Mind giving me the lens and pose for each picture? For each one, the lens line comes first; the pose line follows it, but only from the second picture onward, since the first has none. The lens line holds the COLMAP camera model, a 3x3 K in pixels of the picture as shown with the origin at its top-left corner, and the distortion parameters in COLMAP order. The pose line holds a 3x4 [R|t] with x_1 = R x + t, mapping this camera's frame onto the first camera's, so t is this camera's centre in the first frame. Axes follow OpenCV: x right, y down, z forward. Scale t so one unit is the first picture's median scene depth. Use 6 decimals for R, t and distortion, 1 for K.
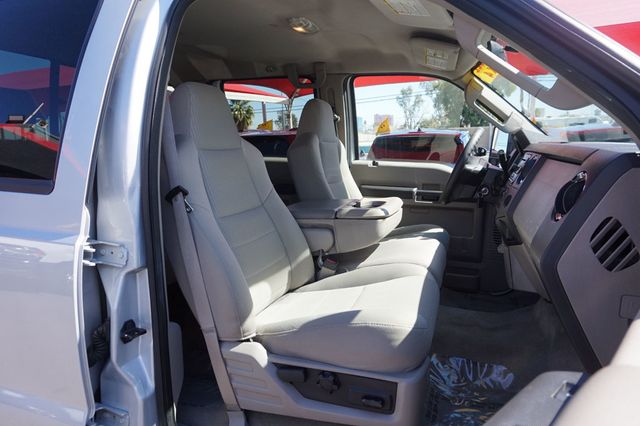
lens RADIAL K [[432.1, 0, 320.0], [0, 432.1, 213.0], [0, 0, 1]] dist [-0.018932, 0.003754]
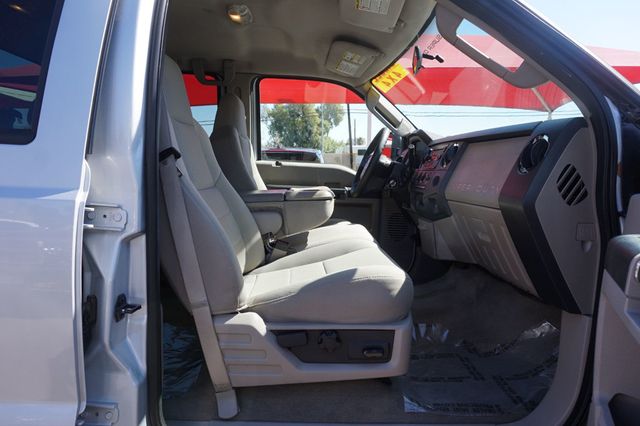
lens RADIAL K [[432.1, 0, 320.0], [0, 432.1, 213.0], [0, 0, 1]] dist [-0.018932, 0.003754]
pose [[0.930499, -0.015160, 0.365982, -0.349545], [0.036224, 0.998054, -0.050758, 0.129219], [-0.364500, 0.060487, 0.929237, 0.027011]]
